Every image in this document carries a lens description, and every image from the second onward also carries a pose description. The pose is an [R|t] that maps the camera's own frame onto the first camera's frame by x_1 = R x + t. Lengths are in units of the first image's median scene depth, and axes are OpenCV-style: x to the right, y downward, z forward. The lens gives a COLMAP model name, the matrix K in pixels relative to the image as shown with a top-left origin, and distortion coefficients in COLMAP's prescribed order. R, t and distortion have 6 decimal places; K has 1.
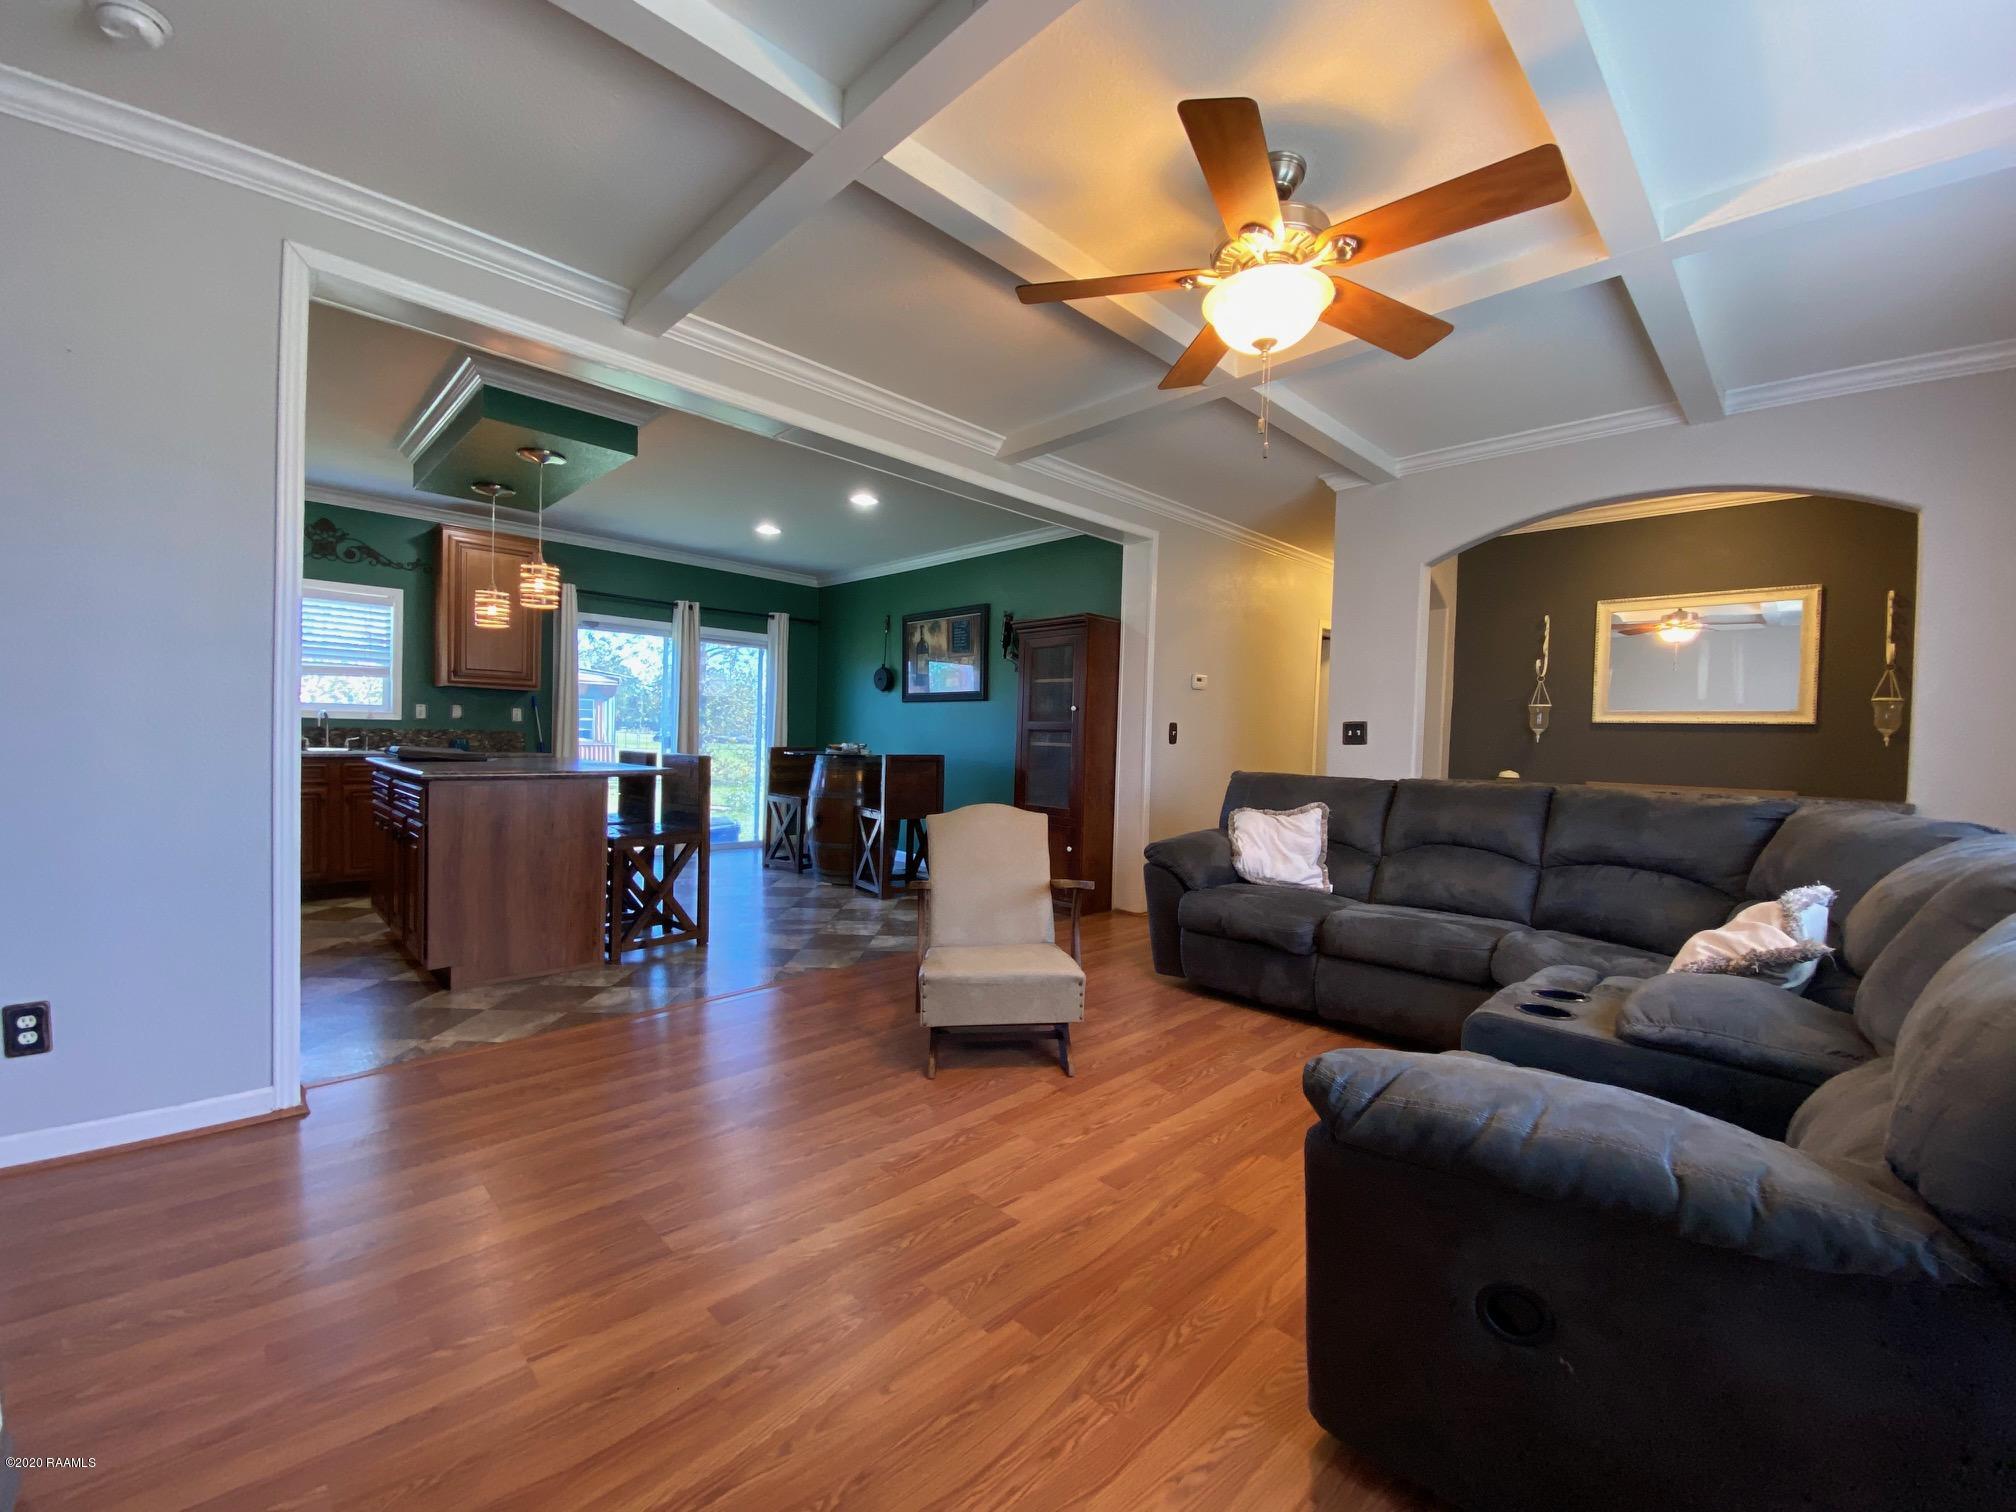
lens RADIAL K [[816.7, 0, 1008.1], [0, 816.7, 754.8], [0, 0, 1]] dist [0.011493, -0.015770]
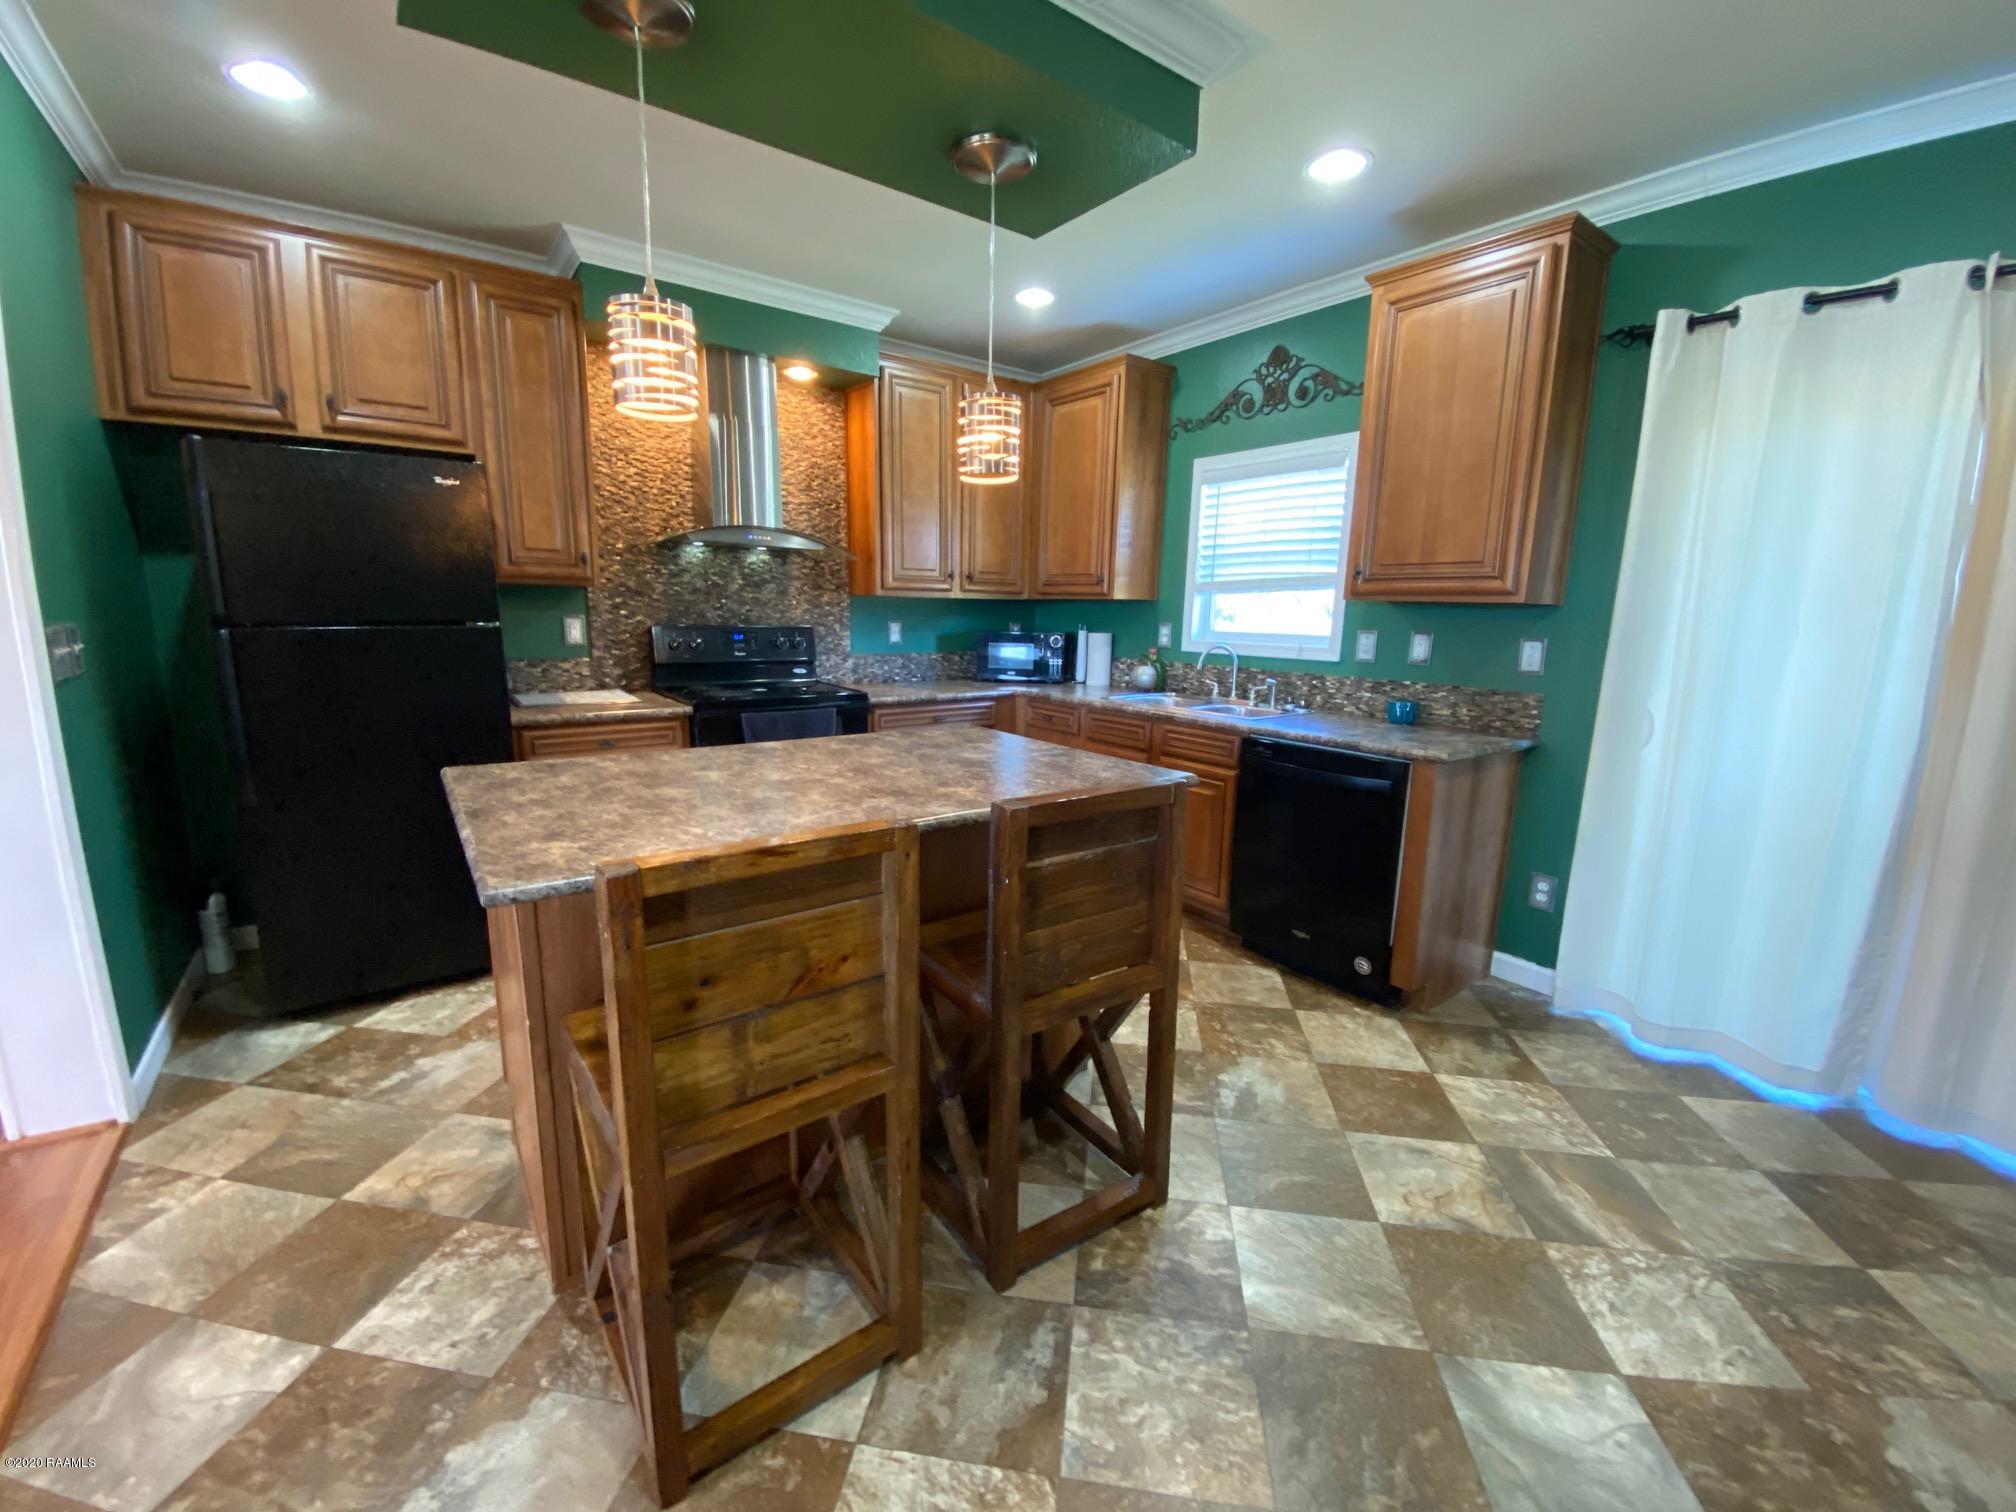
lens RADIAL K [[816.7, 0, 1006.8], [0, 816.7, 758.7], [0, 0, 1]] dist [0.011493, -0.015770]
pose [[-0.143763, 0.149612, -0.978237, -0.113920], [-0.046965, 0.986361, 0.157756, -0.055856], [0.988497, 0.068623, -0.134775, 0.857112]]
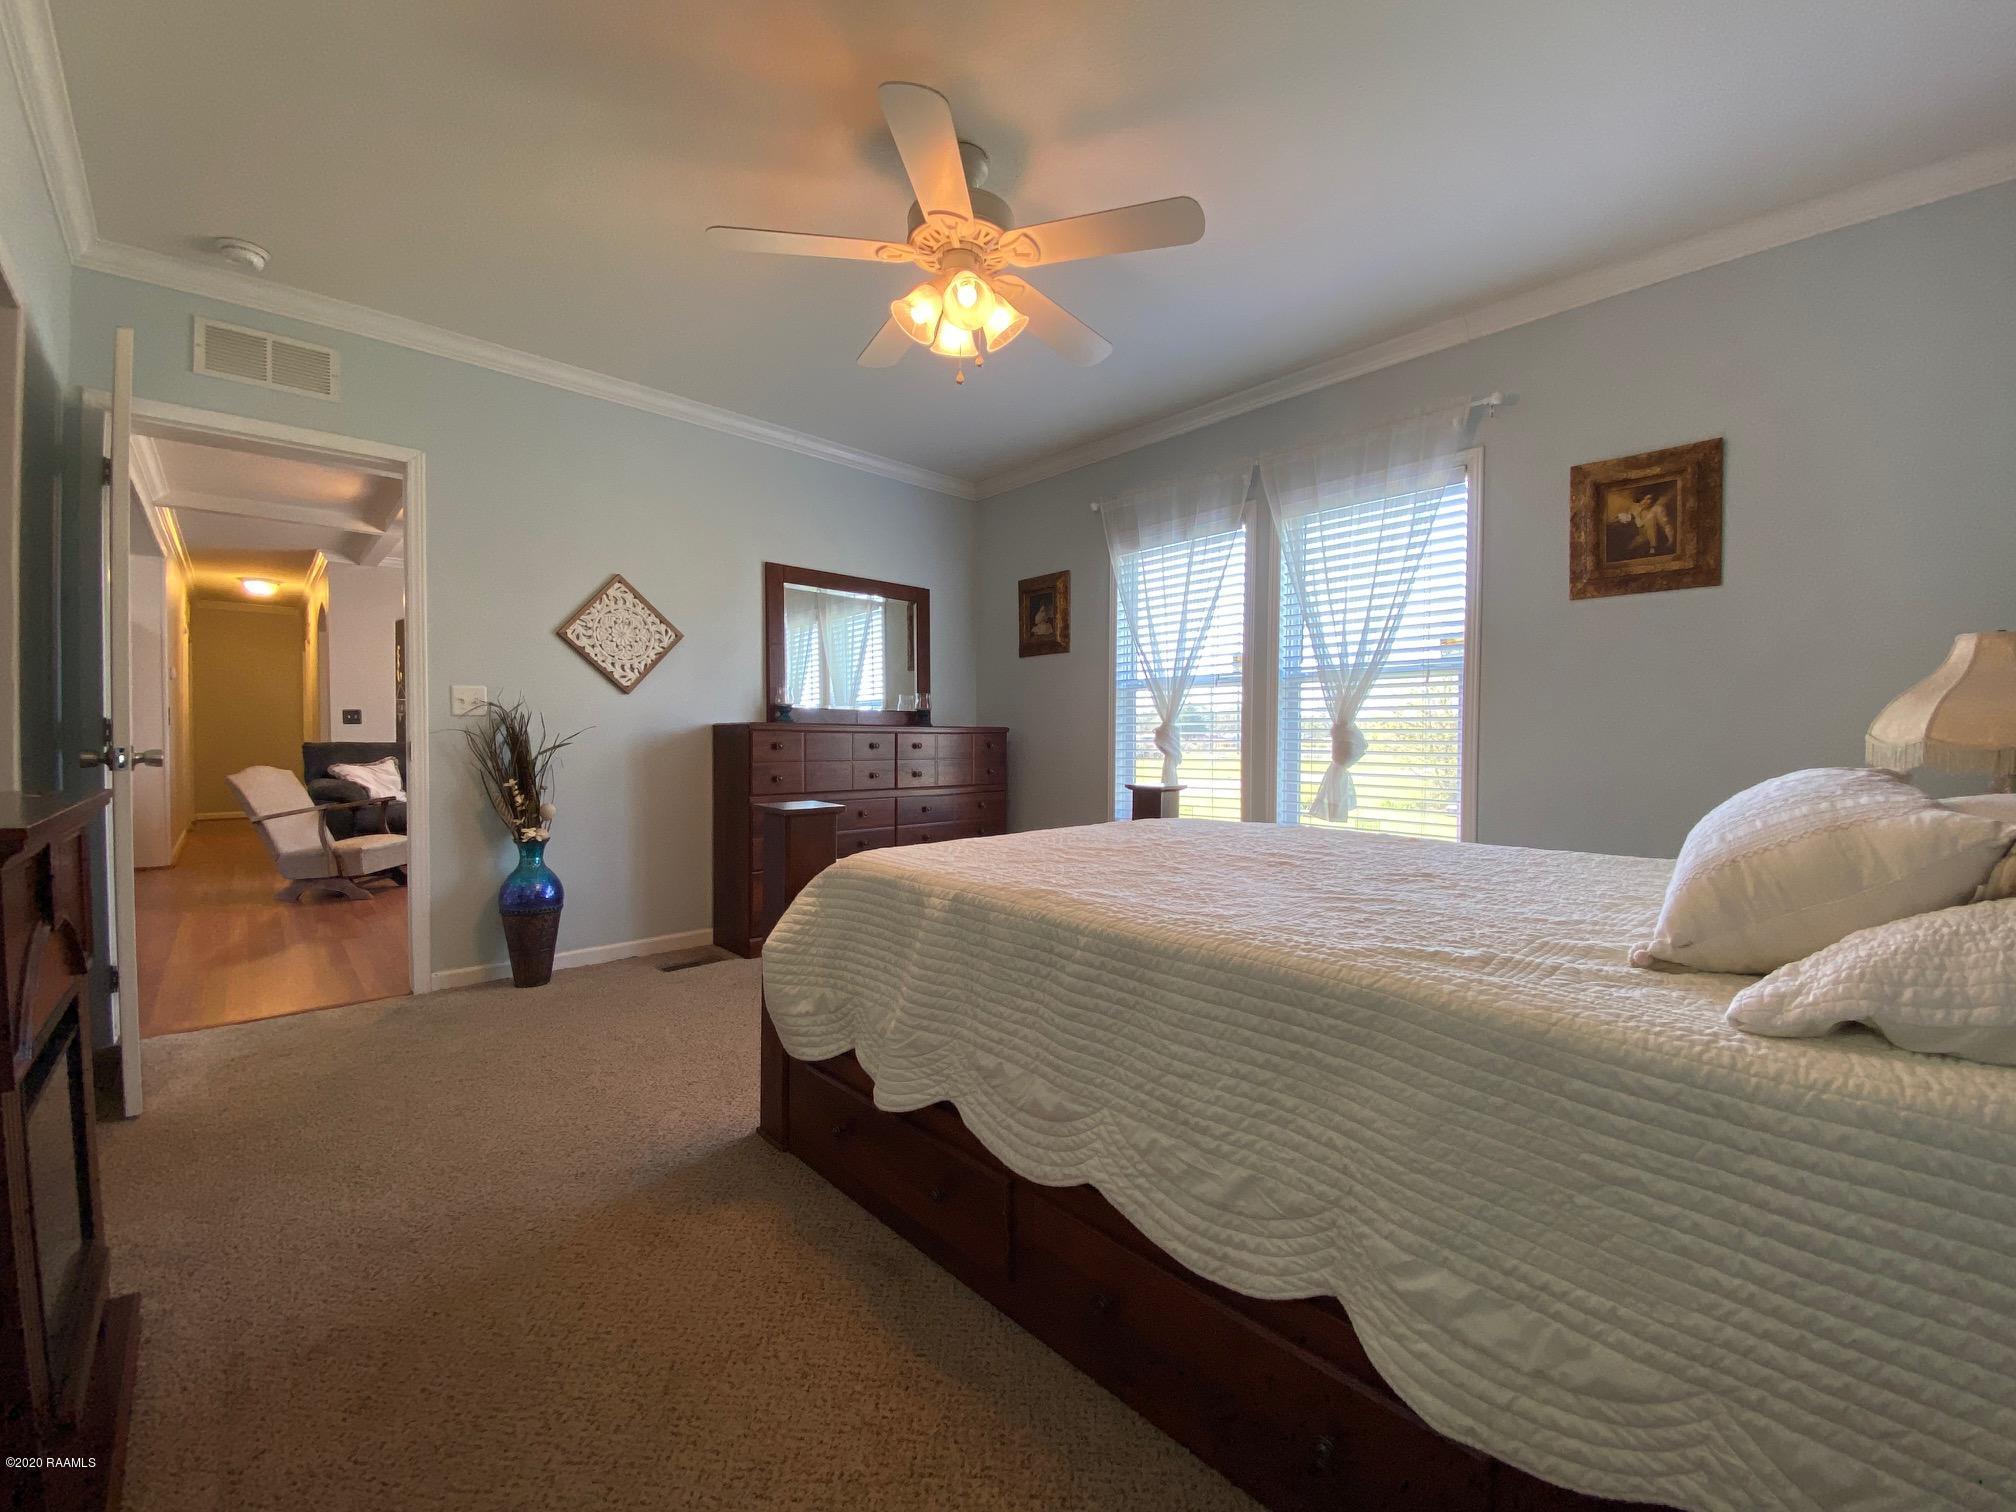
lens RADIAL K [[816.7, 0, 1003.8], [0, 816.7, 753.5], [0, 0, 1]] dist [0.011493, -0.015770]
pose [[0.026496, -0.048922, 0.998451, -0.919349], [0.016795, 0.998683, 0.048488, -0.008311], [-0.999508, 0.015484, 0.027283, -0.262244]]
